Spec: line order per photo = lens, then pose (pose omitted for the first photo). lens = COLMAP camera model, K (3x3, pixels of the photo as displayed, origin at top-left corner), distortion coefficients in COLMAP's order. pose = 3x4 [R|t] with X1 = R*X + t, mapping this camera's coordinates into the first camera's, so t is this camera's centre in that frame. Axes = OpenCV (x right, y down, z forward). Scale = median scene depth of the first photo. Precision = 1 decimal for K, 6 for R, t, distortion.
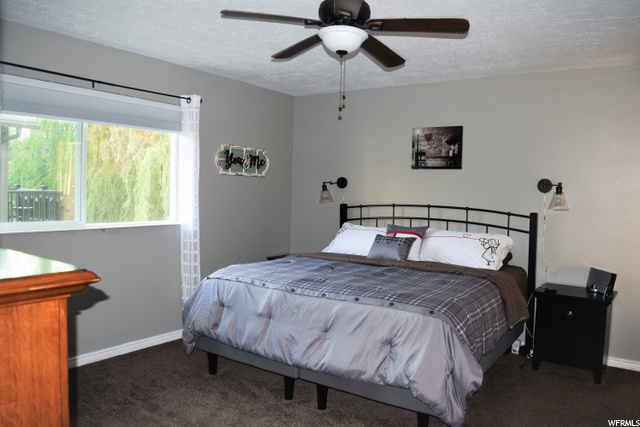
lens RADIAL K [[505.6, 0, 320.0], [0, 505.6, 213.5], [0, 0, 1]] dist [-0.073005, 0.000956]
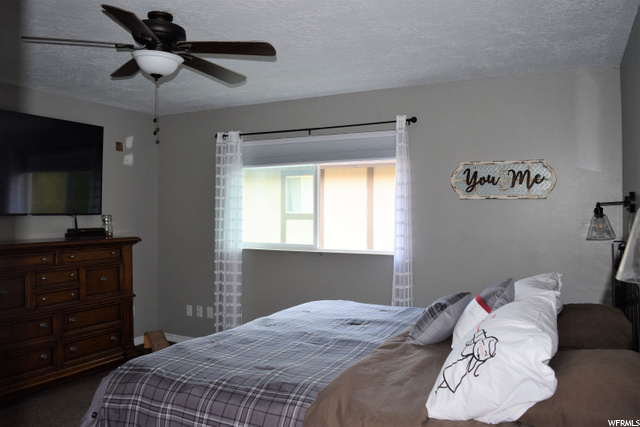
lens RADIAL K [[505.6, 0, 320.0], [0, 505.6, 213.5], [0, 0, 1]] dist [-0.073005, 0.000956]
pose [[0.114831, -0.021838, -0.993145, 0.647716], [-0.046790, 0.998530, -0.027366, -0.023670], [0.992282, 0.049612, 0.113640, 0.752131]]
